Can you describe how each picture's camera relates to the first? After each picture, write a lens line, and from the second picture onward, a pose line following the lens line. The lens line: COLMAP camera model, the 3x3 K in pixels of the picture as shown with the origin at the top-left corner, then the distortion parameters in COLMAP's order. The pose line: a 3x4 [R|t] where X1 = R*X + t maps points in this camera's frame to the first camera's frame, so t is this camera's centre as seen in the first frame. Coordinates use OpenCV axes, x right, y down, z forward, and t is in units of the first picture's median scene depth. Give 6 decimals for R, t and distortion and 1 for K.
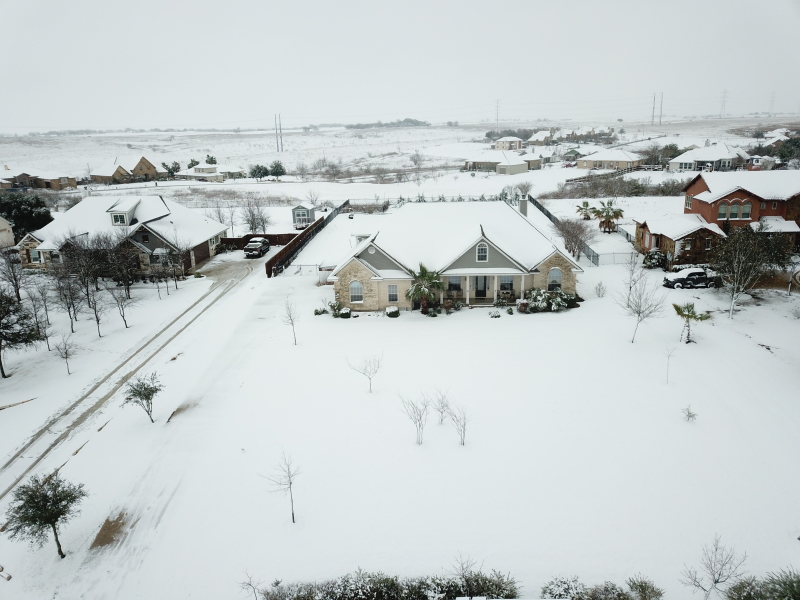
lens RADIAL K [[603.7, 0, 399.9], [0, 603.7, 301.1], [0, 0, 1]] dist [0.034633, -0.035838]
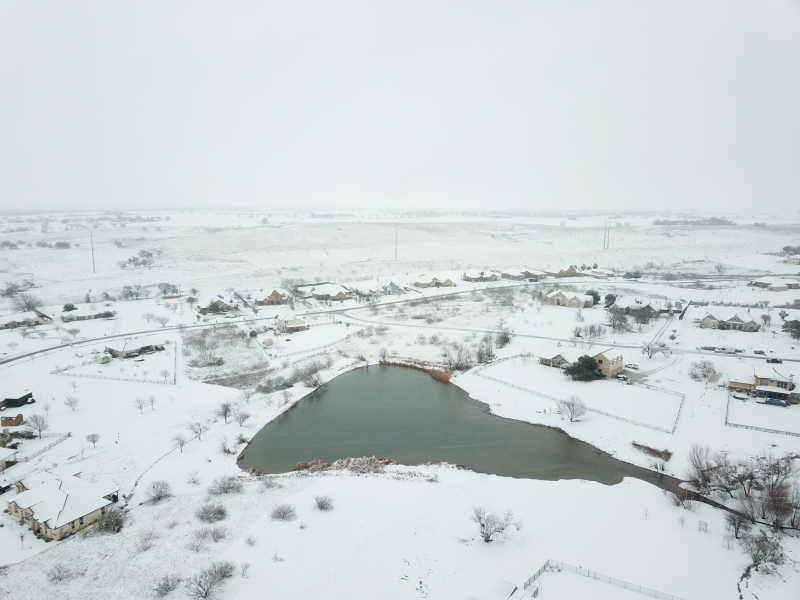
lens RADIAL K [[603.7, 0, 397.4], [0, 603.7, 298.1], [0, 0, 1]] dist [0.034633, -0.035838]
pose [[0.896060, 0.101569, -0.432157, -0.031489], [-0.152477, 0.984668, -0.084730, 0.089493], [0.416925, 0.141818, 0.897809, -0.696456]]
